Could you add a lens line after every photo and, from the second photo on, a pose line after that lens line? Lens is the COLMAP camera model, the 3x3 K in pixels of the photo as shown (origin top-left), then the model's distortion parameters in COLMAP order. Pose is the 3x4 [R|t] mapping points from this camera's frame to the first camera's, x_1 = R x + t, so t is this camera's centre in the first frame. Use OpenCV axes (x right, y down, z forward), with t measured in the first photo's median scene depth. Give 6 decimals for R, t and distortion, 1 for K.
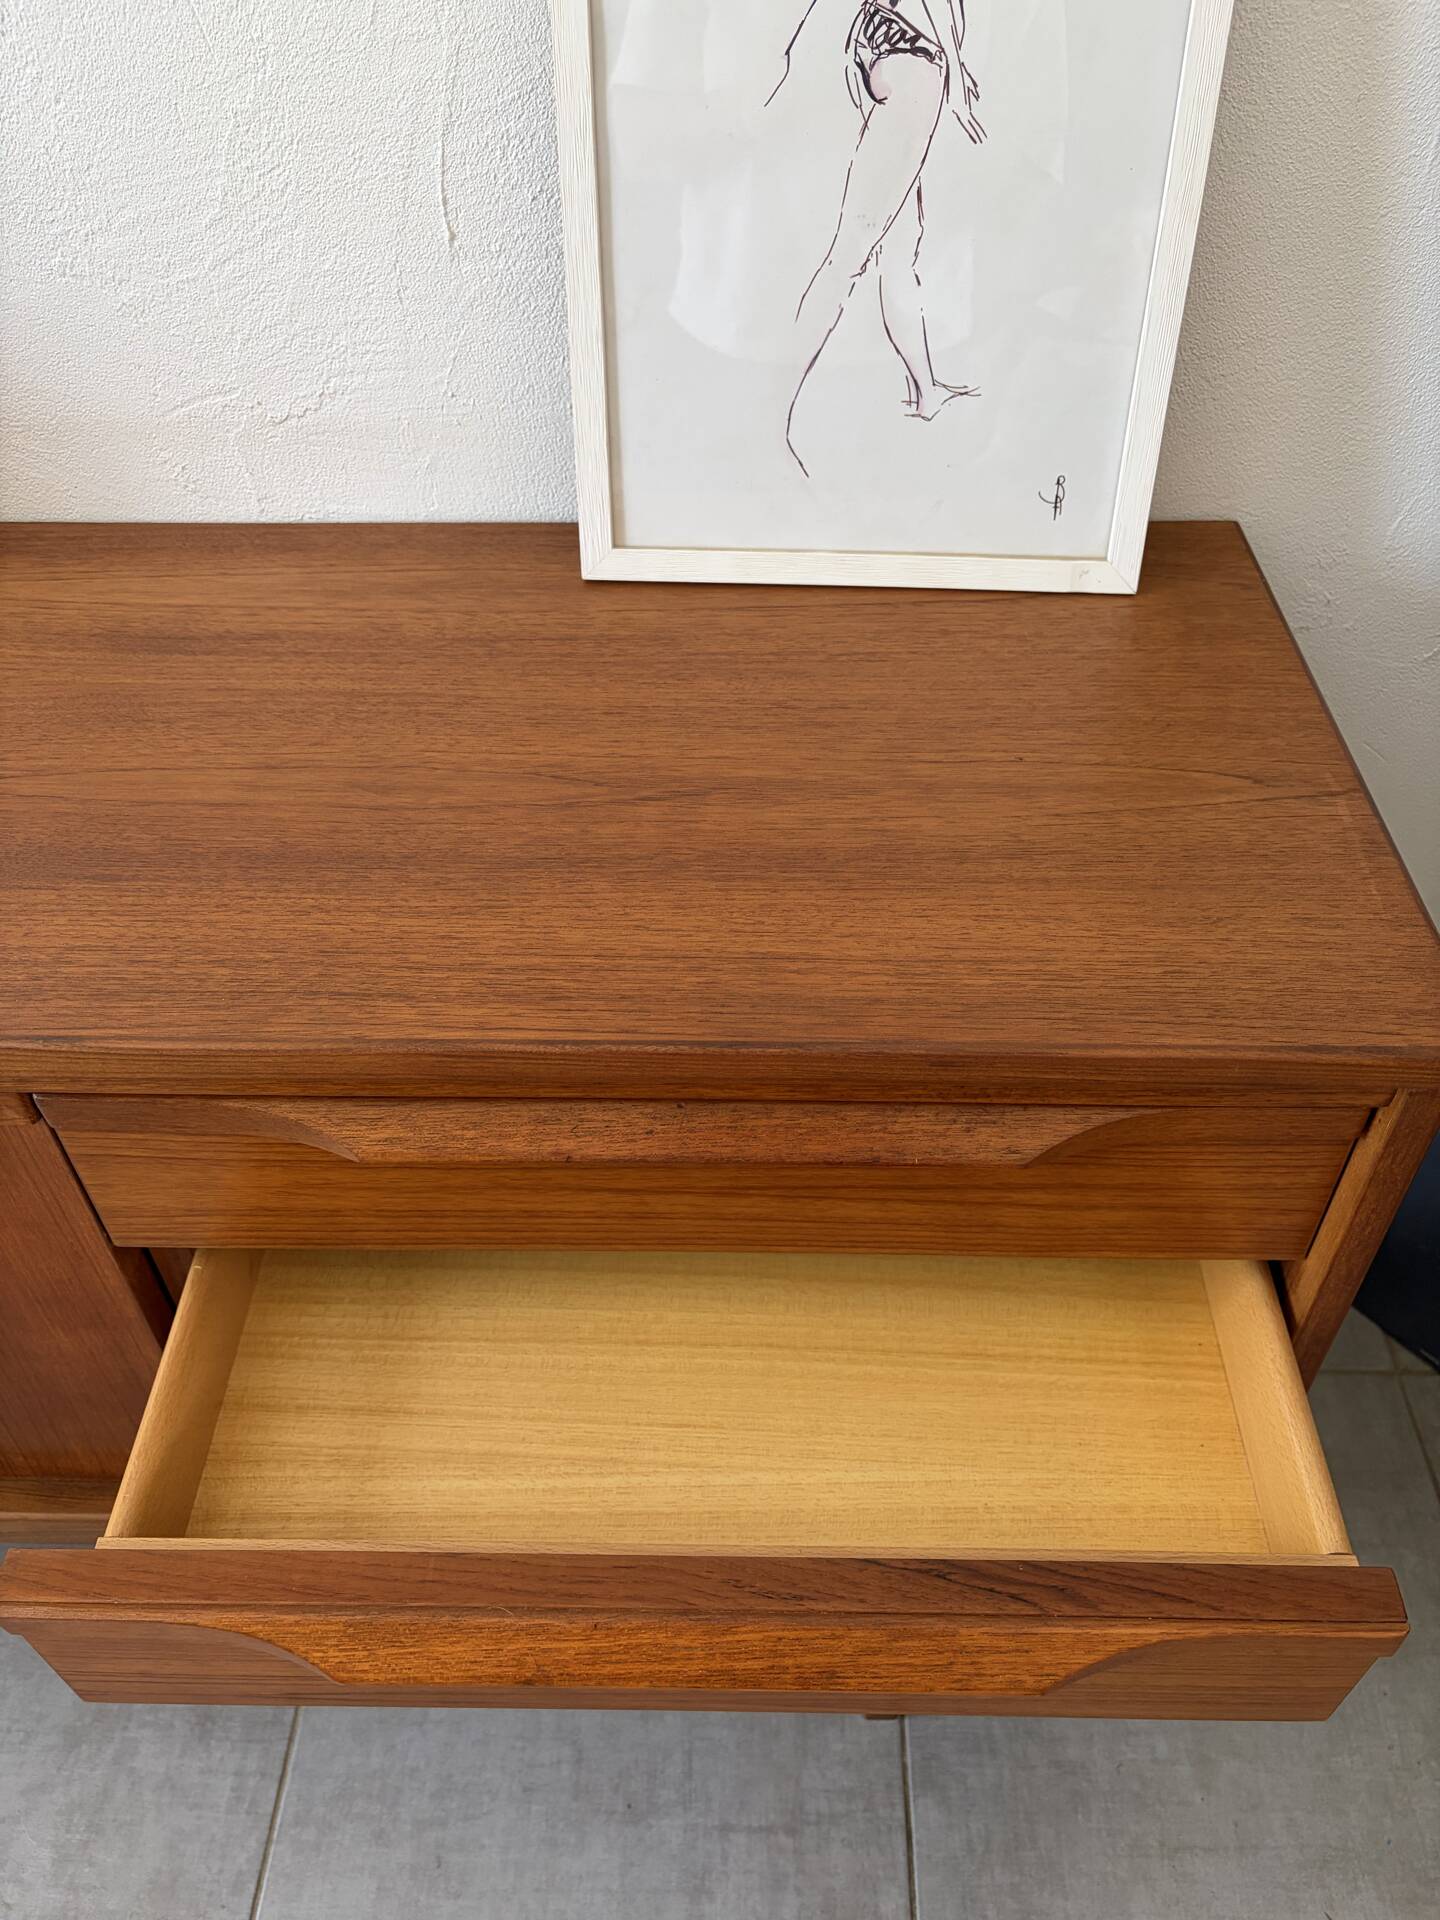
lens RADIAL K [[1456.0, 0, 717.0], [0, 1456.0, 970.2], [0, 0, 1]] dist [0.047828, -0.054215]
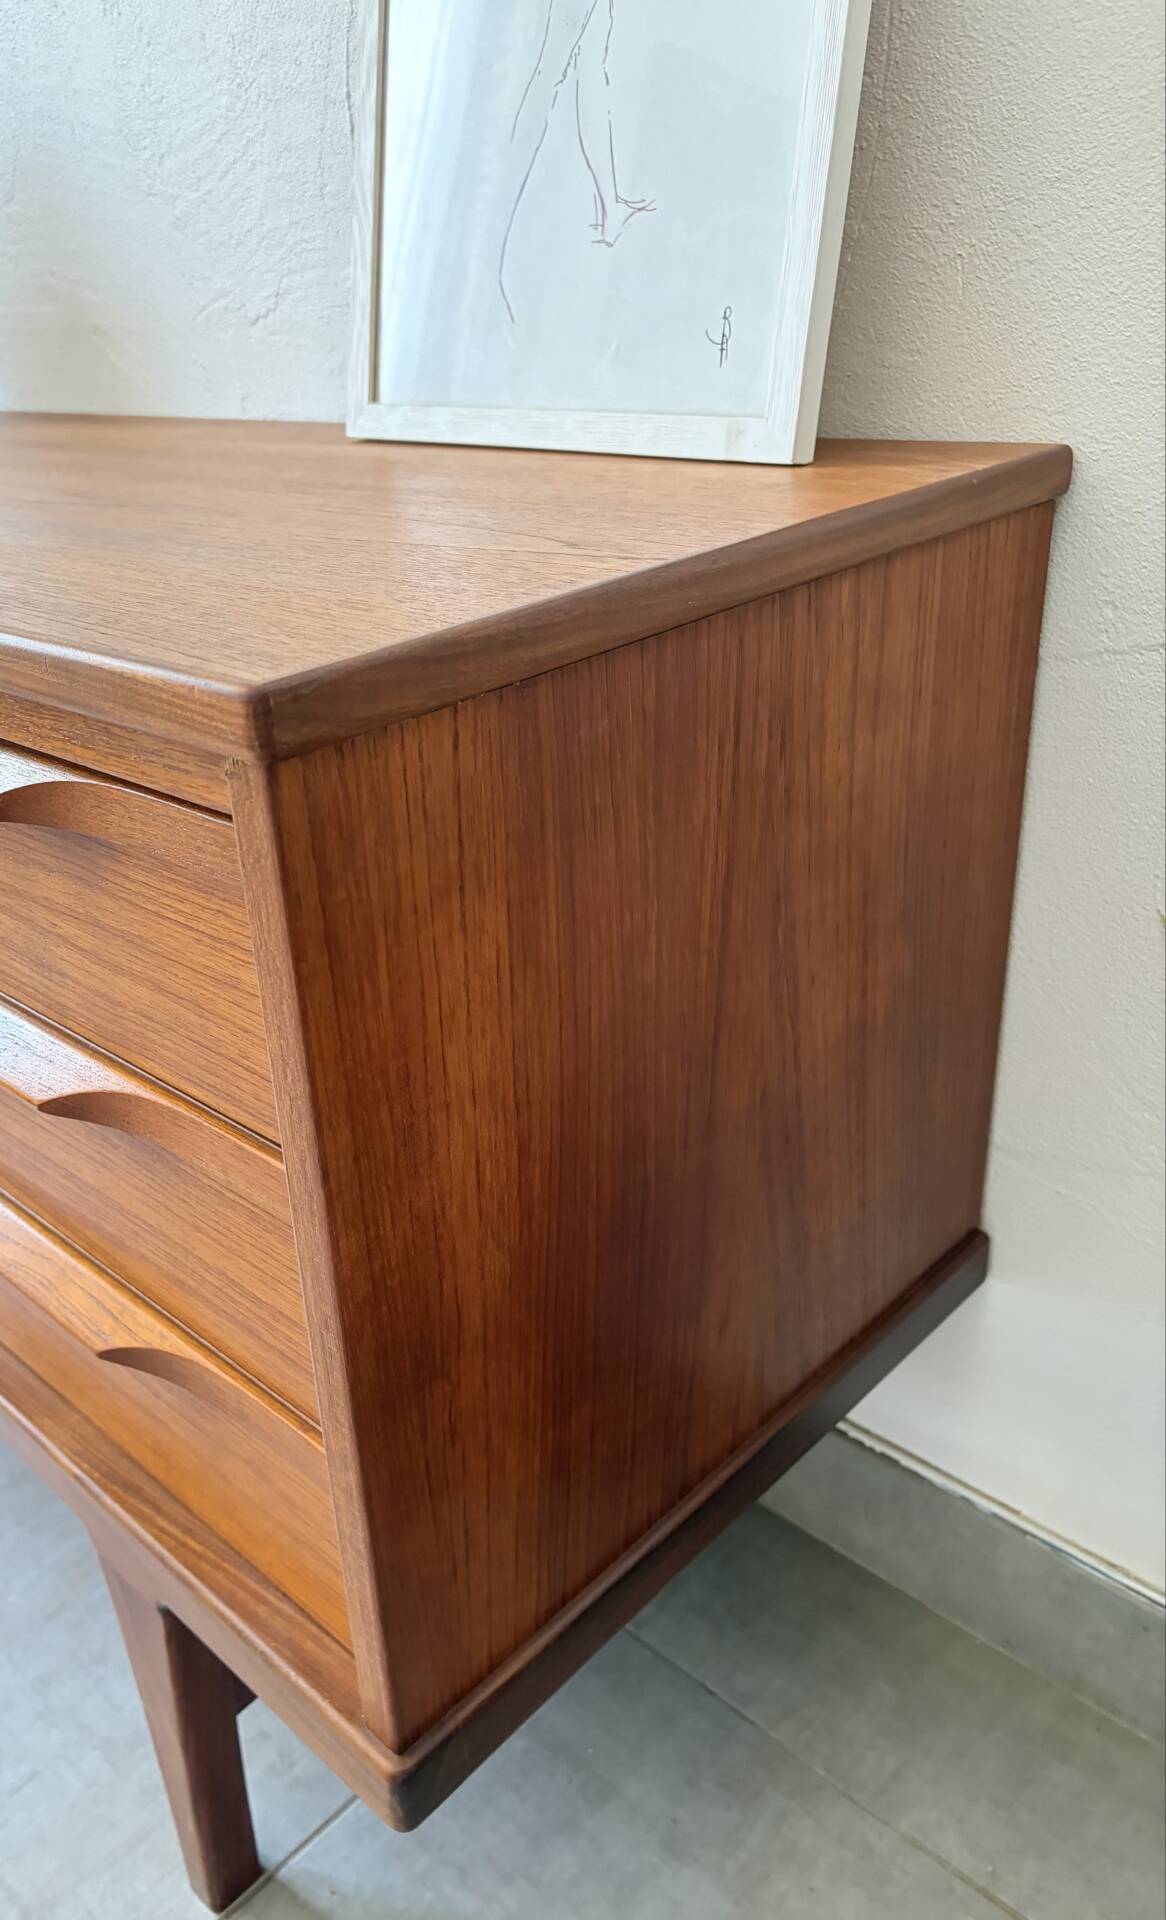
lens RADIAL K [[1468.9, 0, 453.4], [0, 1468.9, 978.6], [0, 0, 1]] dist [0.047479, -0.061200]
pose [[0.715597, 0.275211, -0.642013, 0.811240], [-0.436024, 0.894051, -0.102746, 0.154884], [0.545715, 0.353457, 0.759778, 0.462633]]
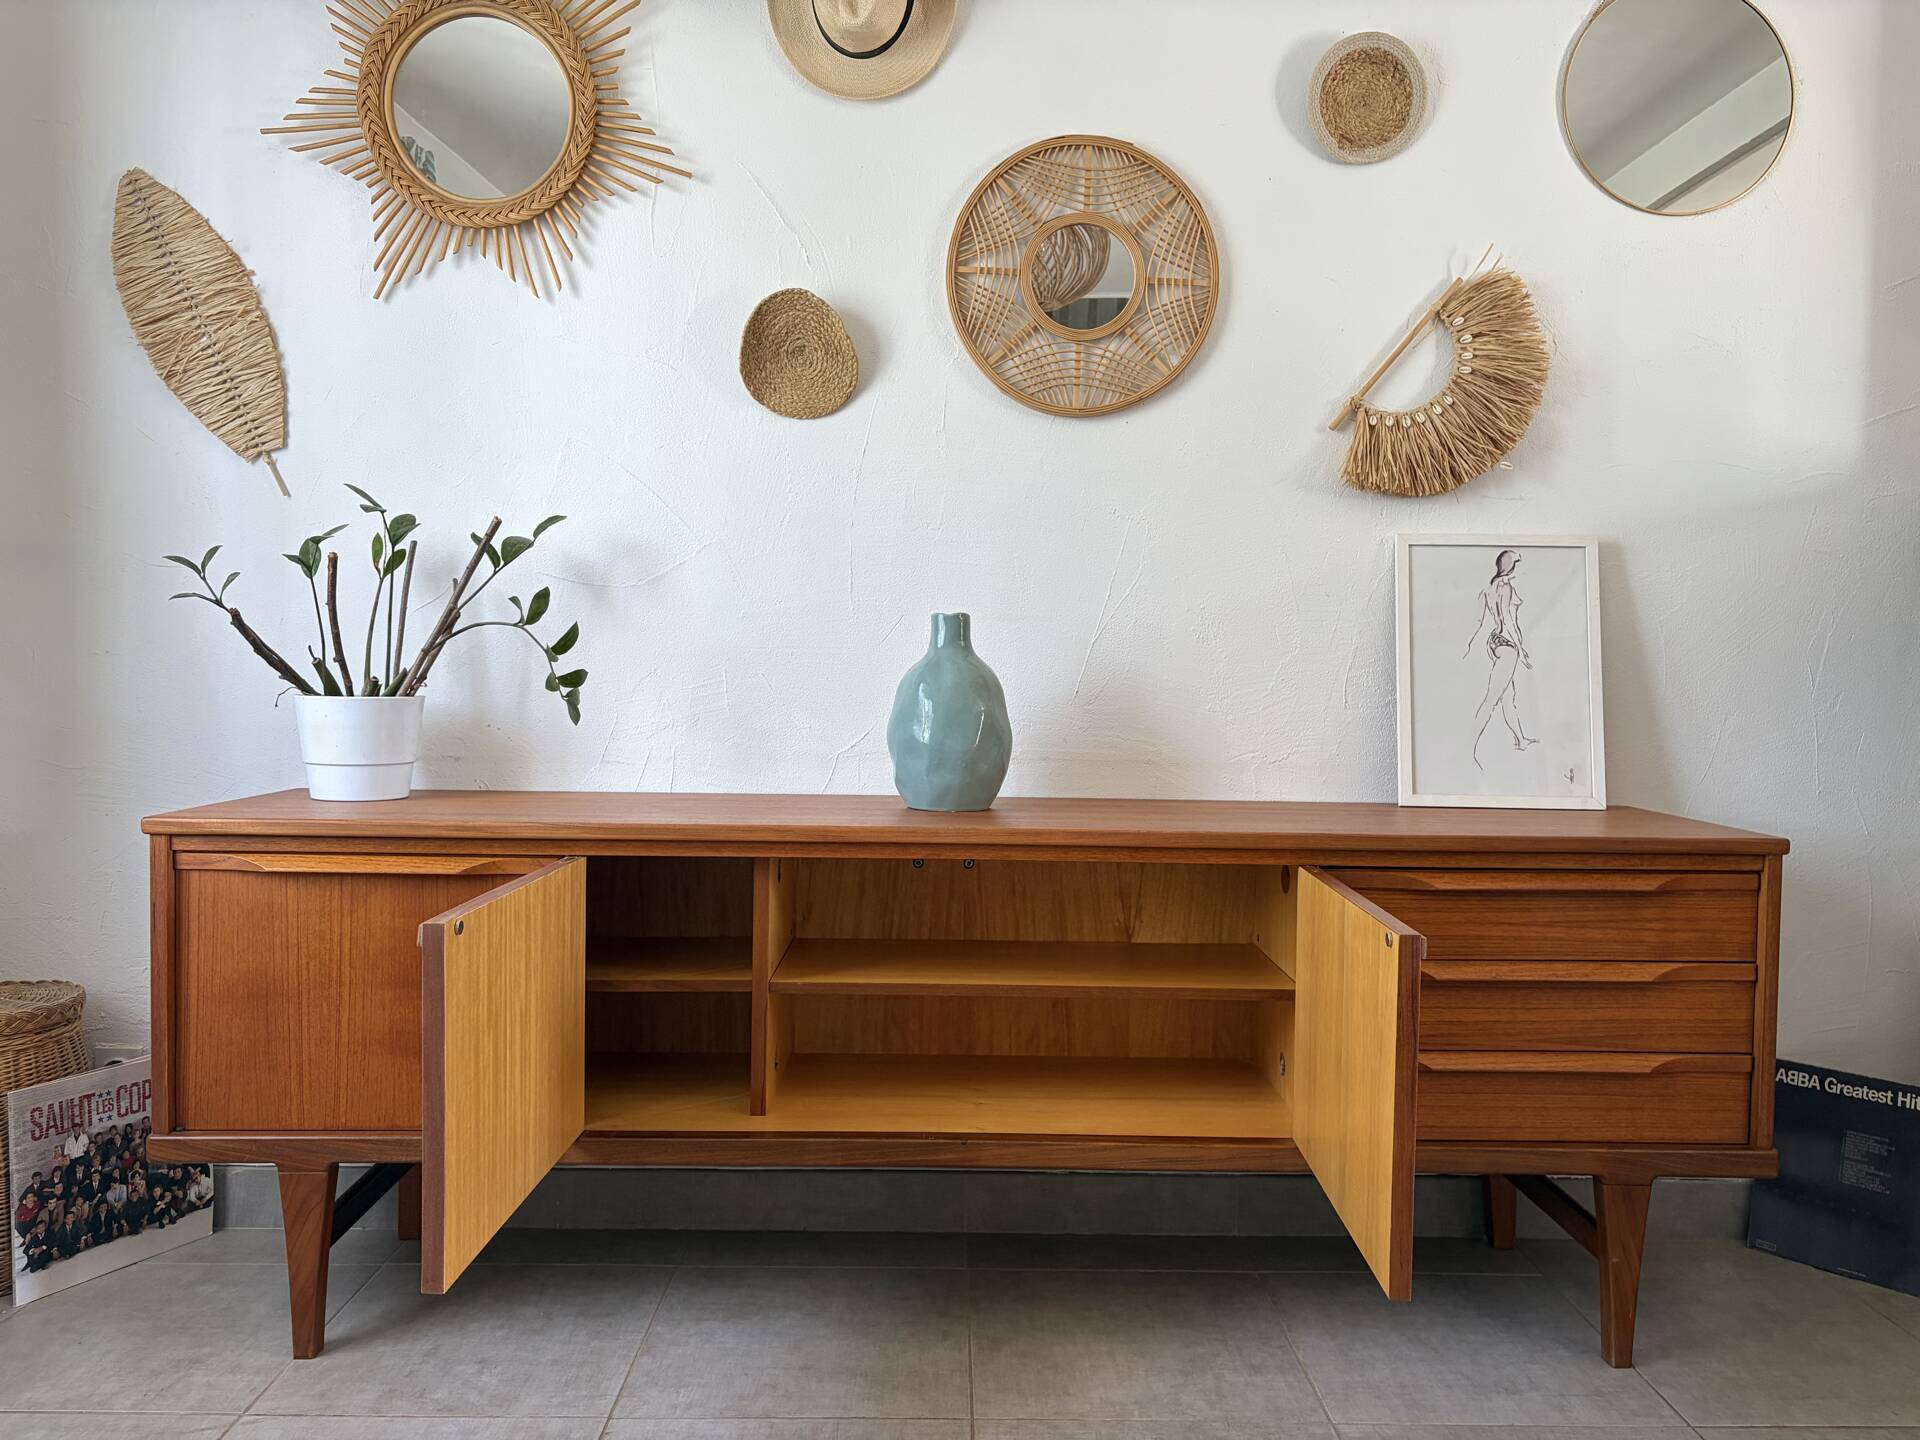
lens RADIAL K [[1456.0, 0, 972.7], [0, 1456.0, 729.8], [0, 0, 1]] dist [0.047828, -0.054215]
pose [[0.998303, 0.028265, 0.050912, -1.169537], [0.012226, 0.753073, -0.657823, 1.594195], [-0.056934, 0.657329, 0.751450, -1.228562]]
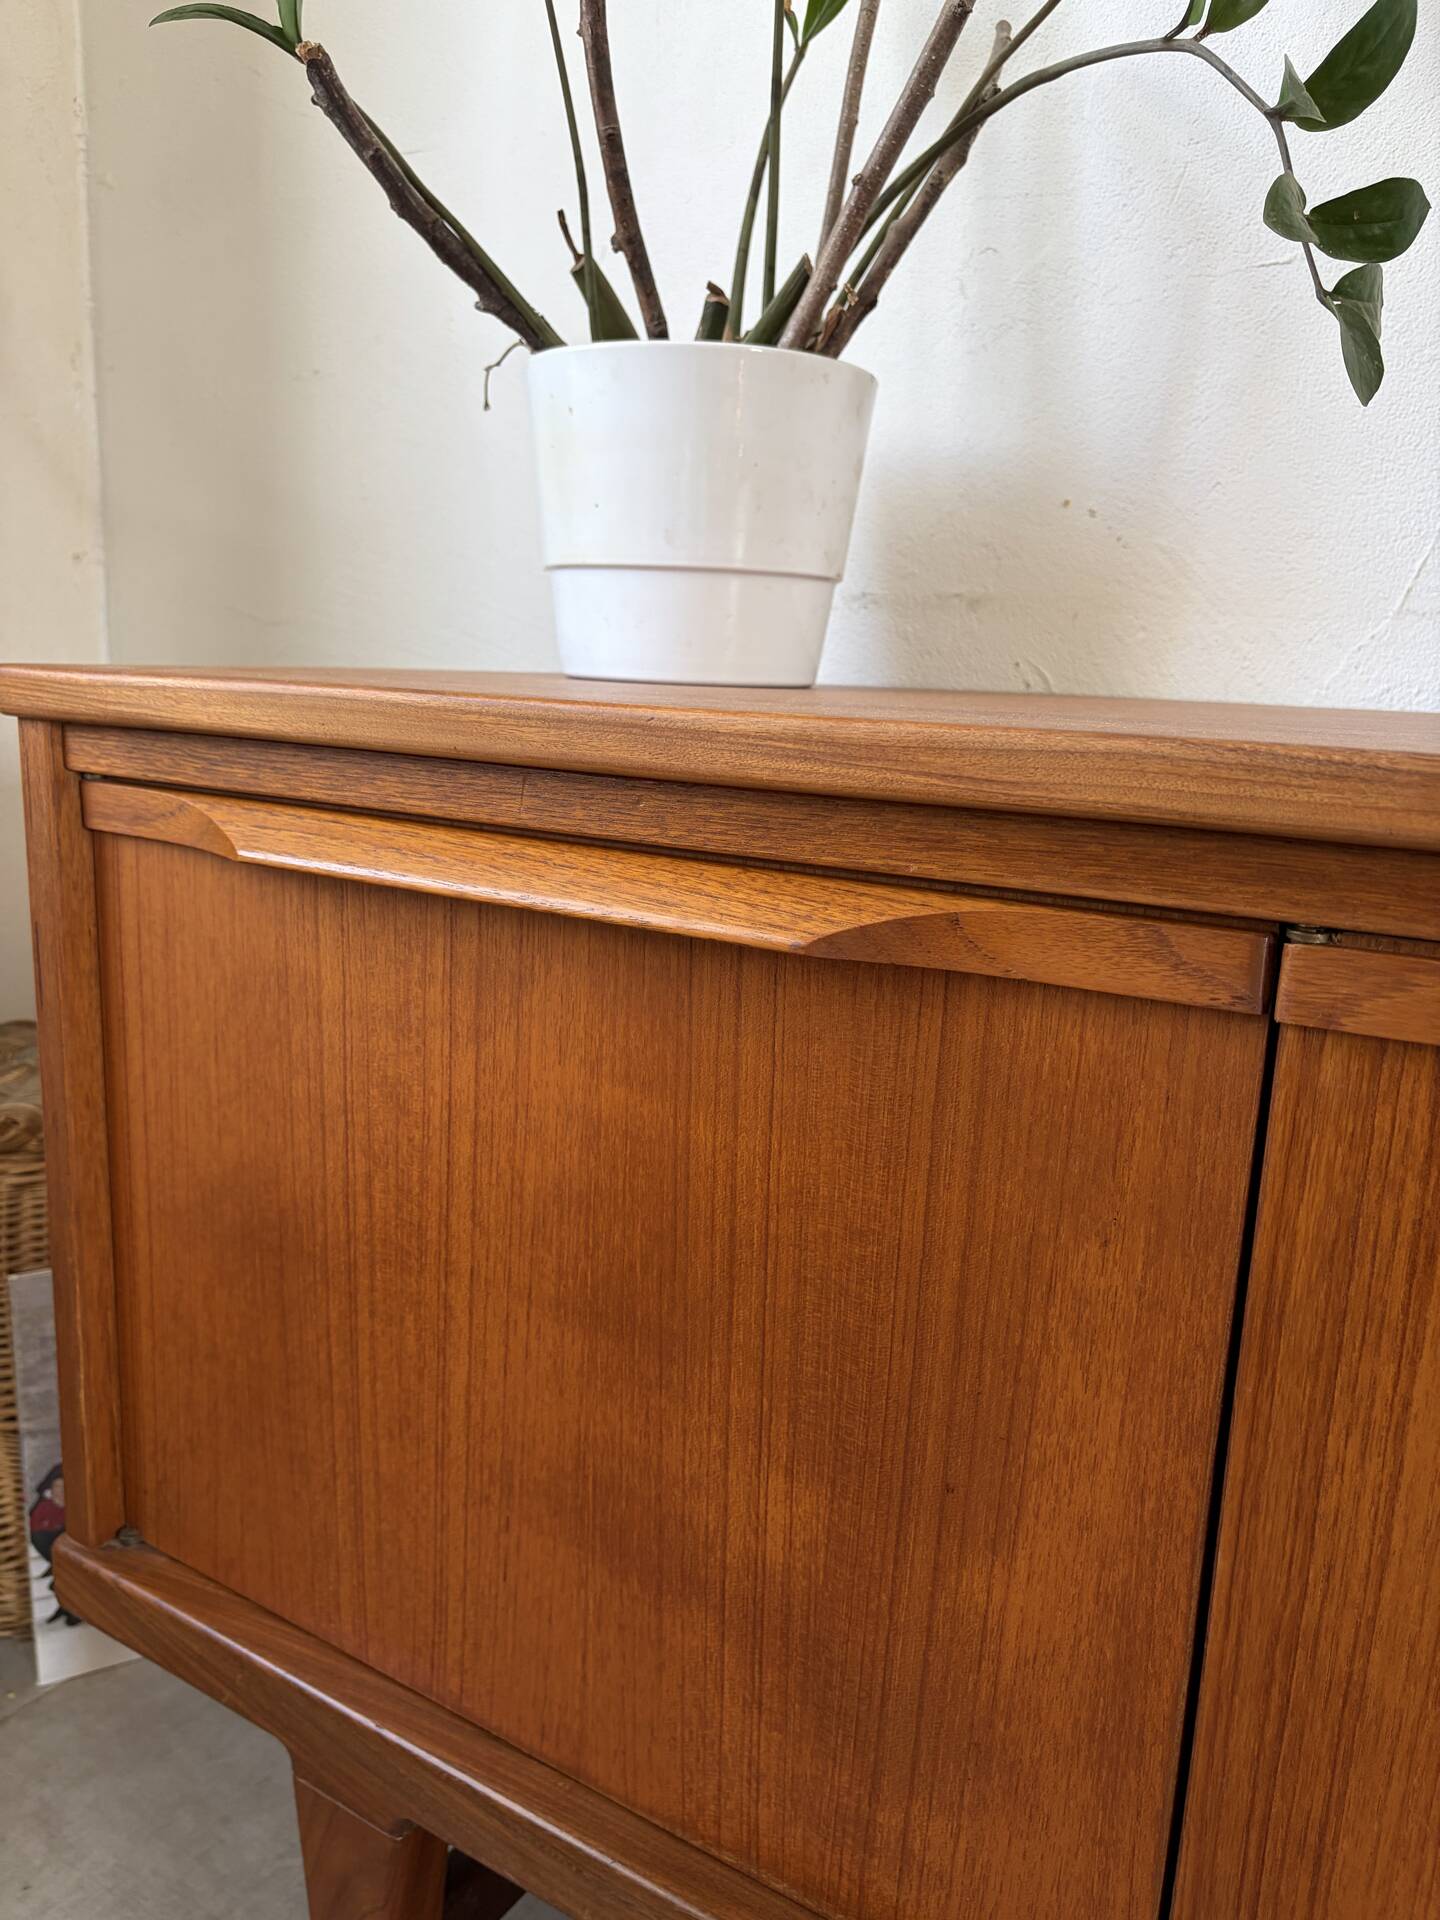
lens RADIAL K [[1456.0, 0, 723.3], [0, 1456.0, 975.9], [0, 0, 1]] dist [0.047828, -0.054215]
pose [[0.855400, 0.157024, -0.493593, -1.669433], [-0.393387, 0.816863, -0.421879, 0.352491], [0.336953, 0.555049, 0.760516, 0.467629]]
